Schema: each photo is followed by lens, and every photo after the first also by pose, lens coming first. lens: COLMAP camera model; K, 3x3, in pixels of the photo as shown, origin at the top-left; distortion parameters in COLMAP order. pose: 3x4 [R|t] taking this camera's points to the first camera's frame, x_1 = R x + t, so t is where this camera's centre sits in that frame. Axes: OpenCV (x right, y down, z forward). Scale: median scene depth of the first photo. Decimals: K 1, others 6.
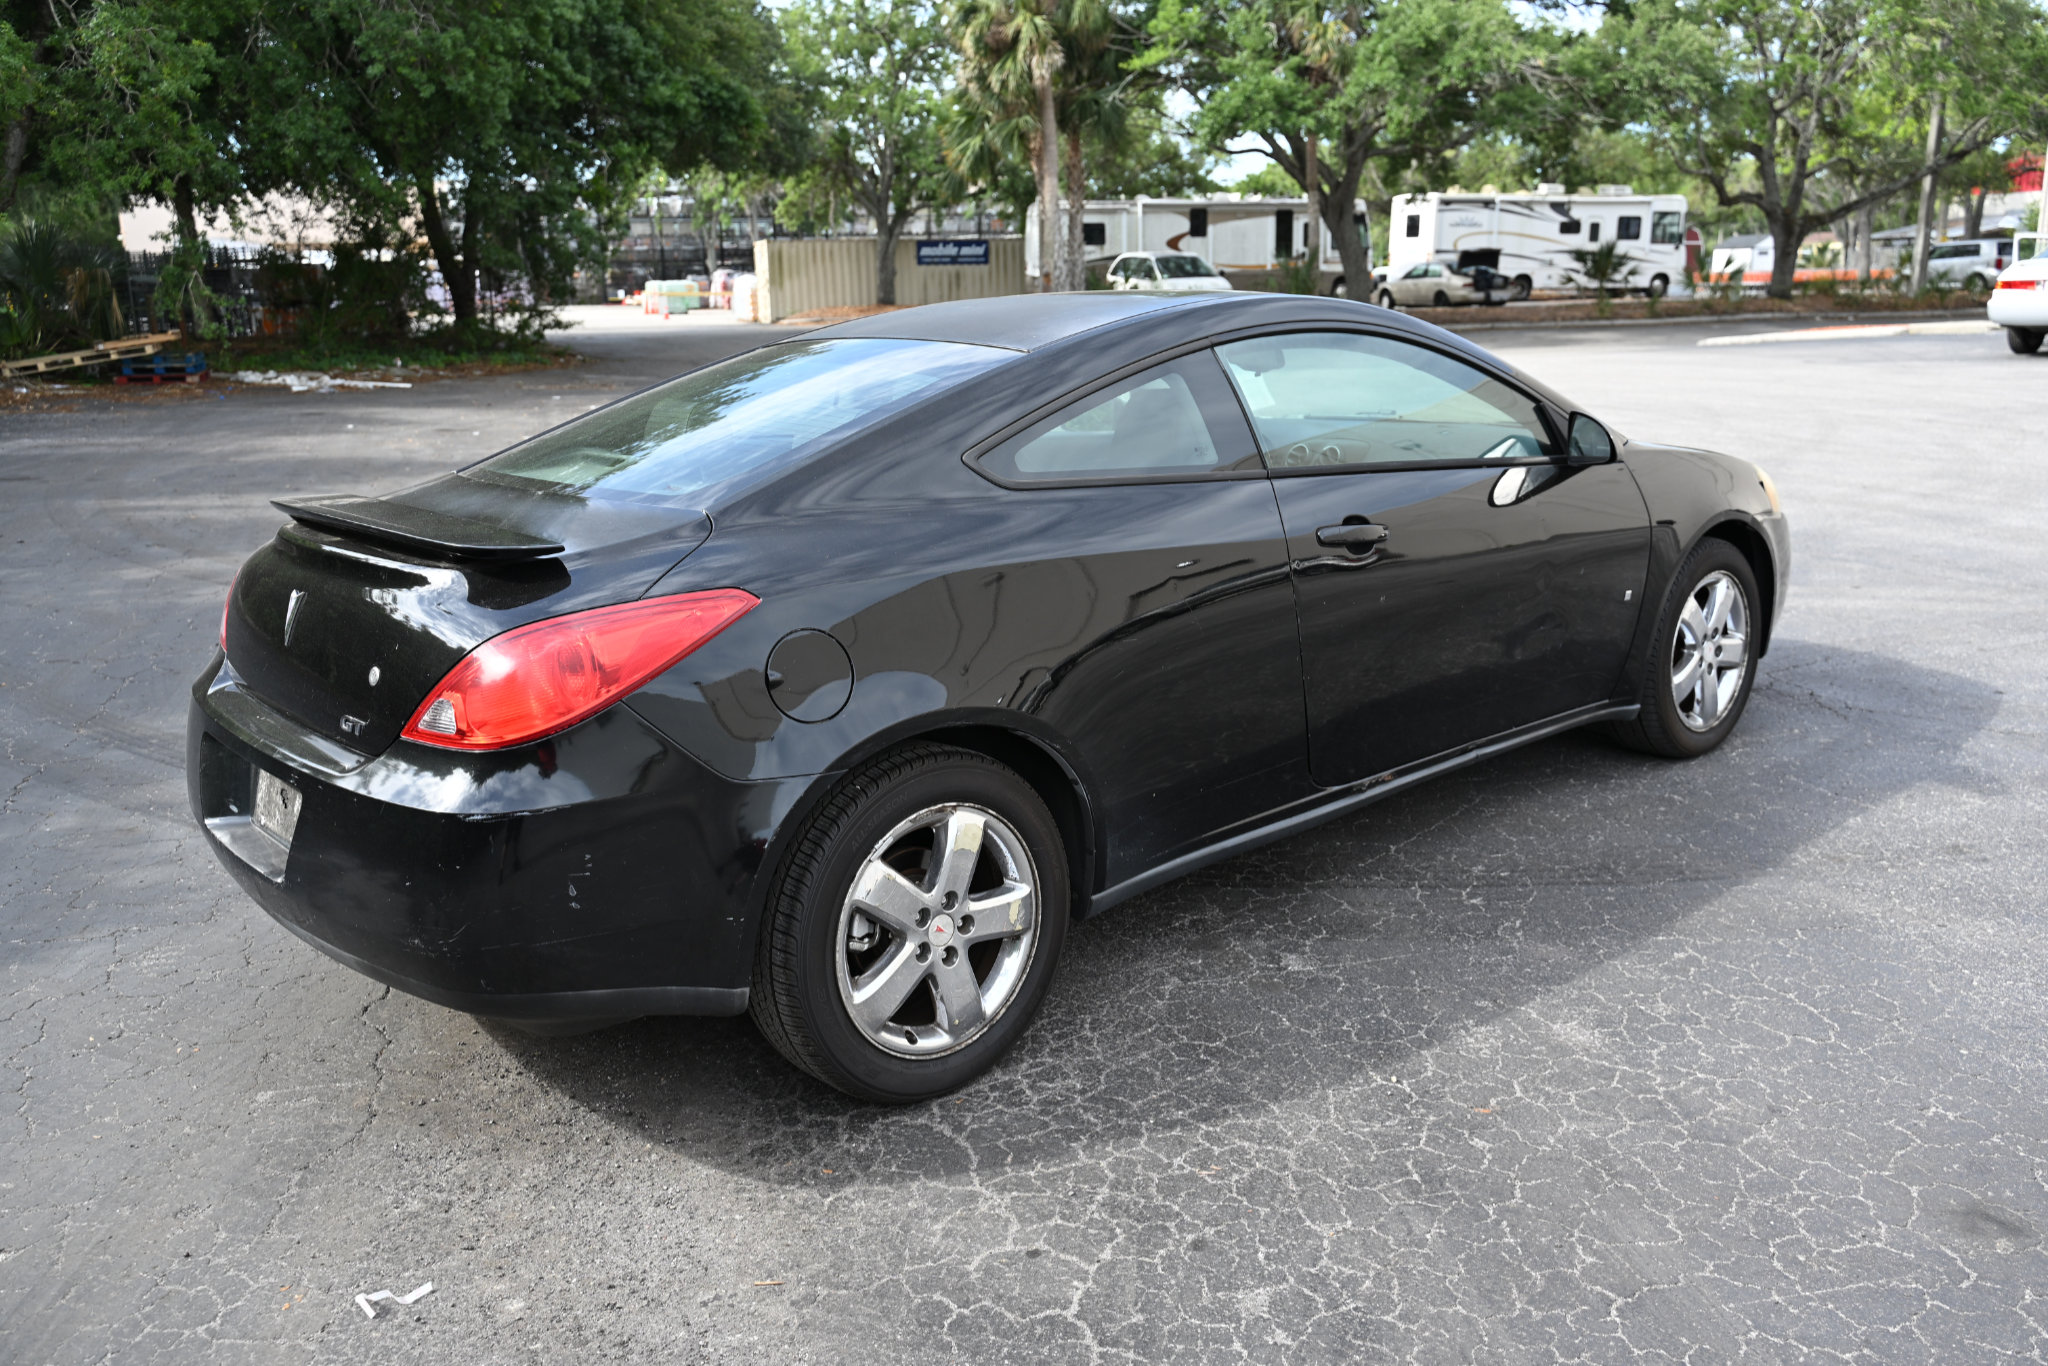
lens RADIAL K [[1608.3, 0, 1029.7], [0, 1608.3, 689.0], [0, 0, 1]] dist [0.013828, -0.020207]
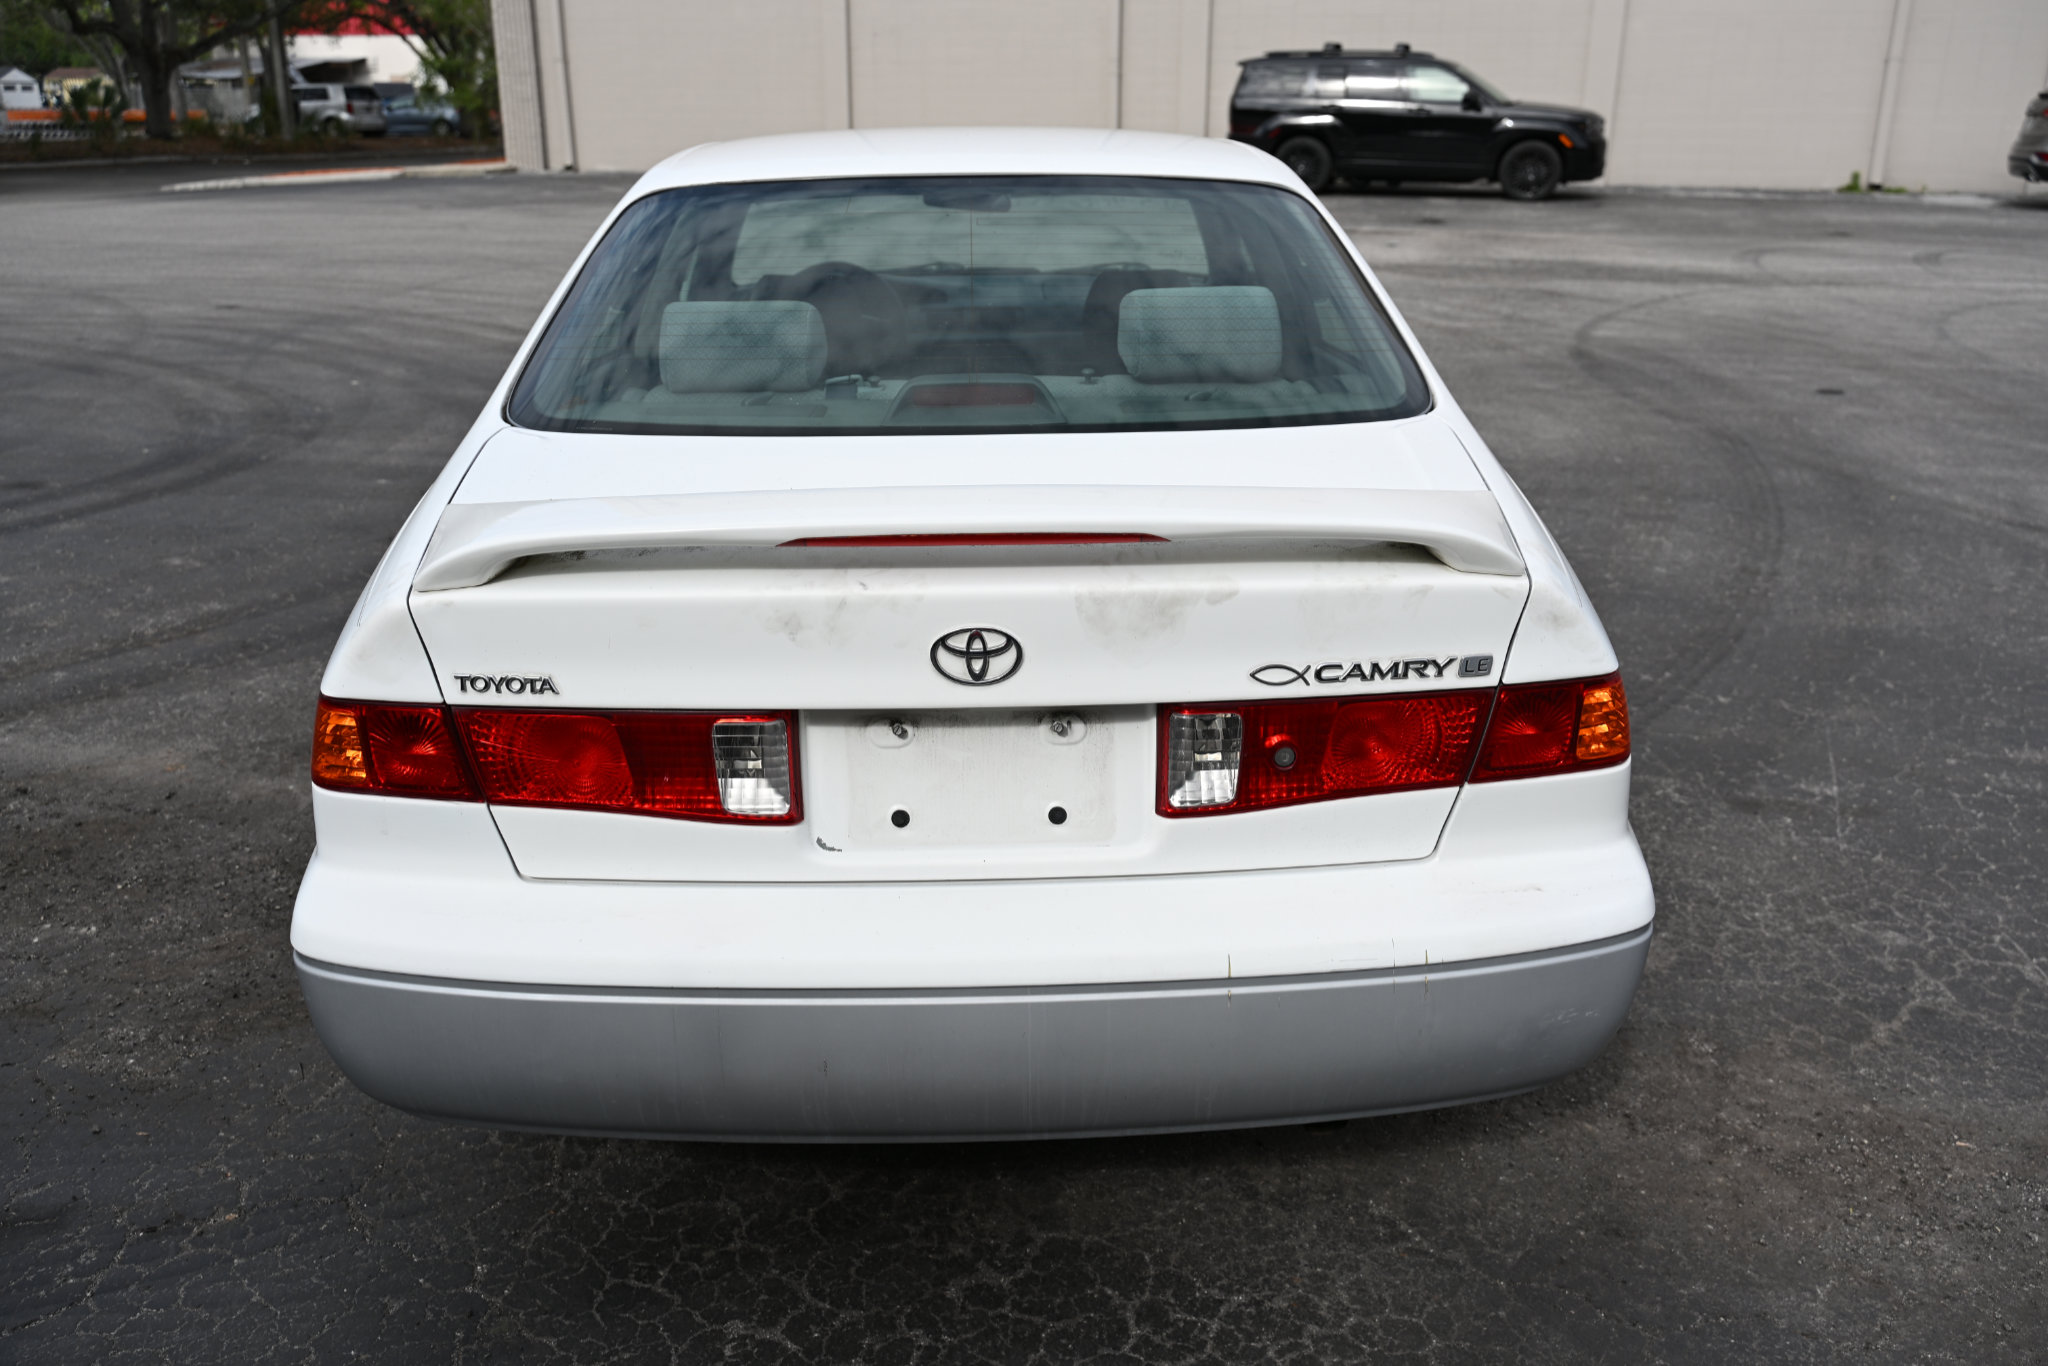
lens RADIAL K [[1608.3, 0, 1030.5], [0, 1608.3, 678.1], [0, 0, 1]] dist [0.013828, -0.020207]
pose [[0.563646, -0.252045, 0.786623, -0.083432], [0.184870, 0.966645, 0.177260, -0.016327], [-0.805063, 0.045511, 0.591441, 0.070269]]
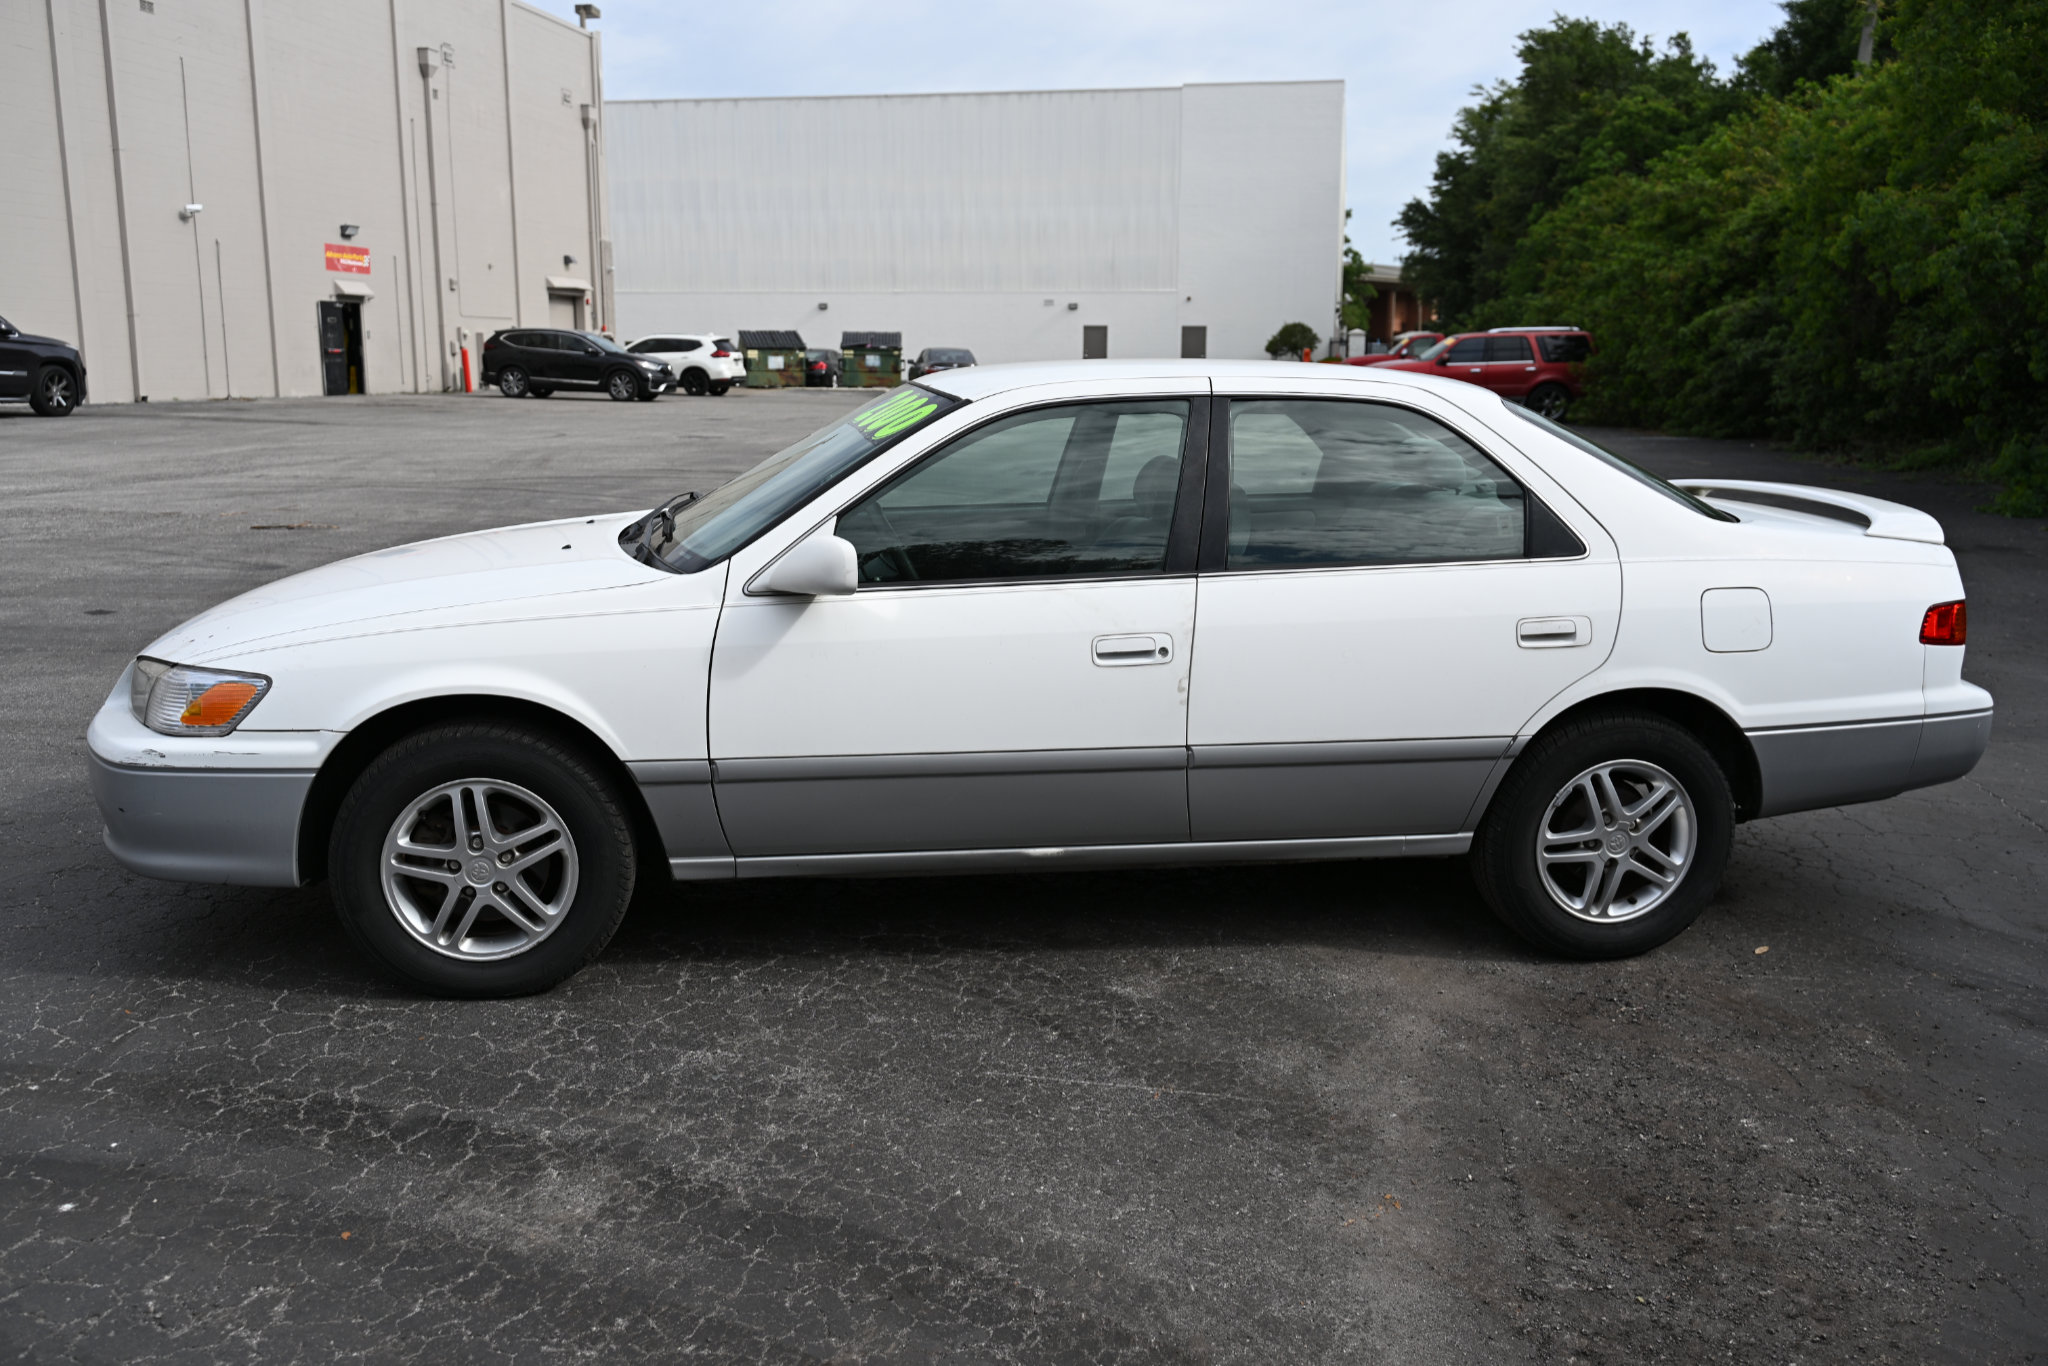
lens RADIAL K [[1608.3, 0, 1003.4], [0, 1608.3, 675.8], [0, 0, 1]] dist [0.013828, -0.020207]
pose [[-0.876141, -0.078443, 0.475630, -0.054380], [0.130416, 0.911305, 0.390531, -0.056089], [-0.464079, 0.404190, -0.788201, 0.227079]]
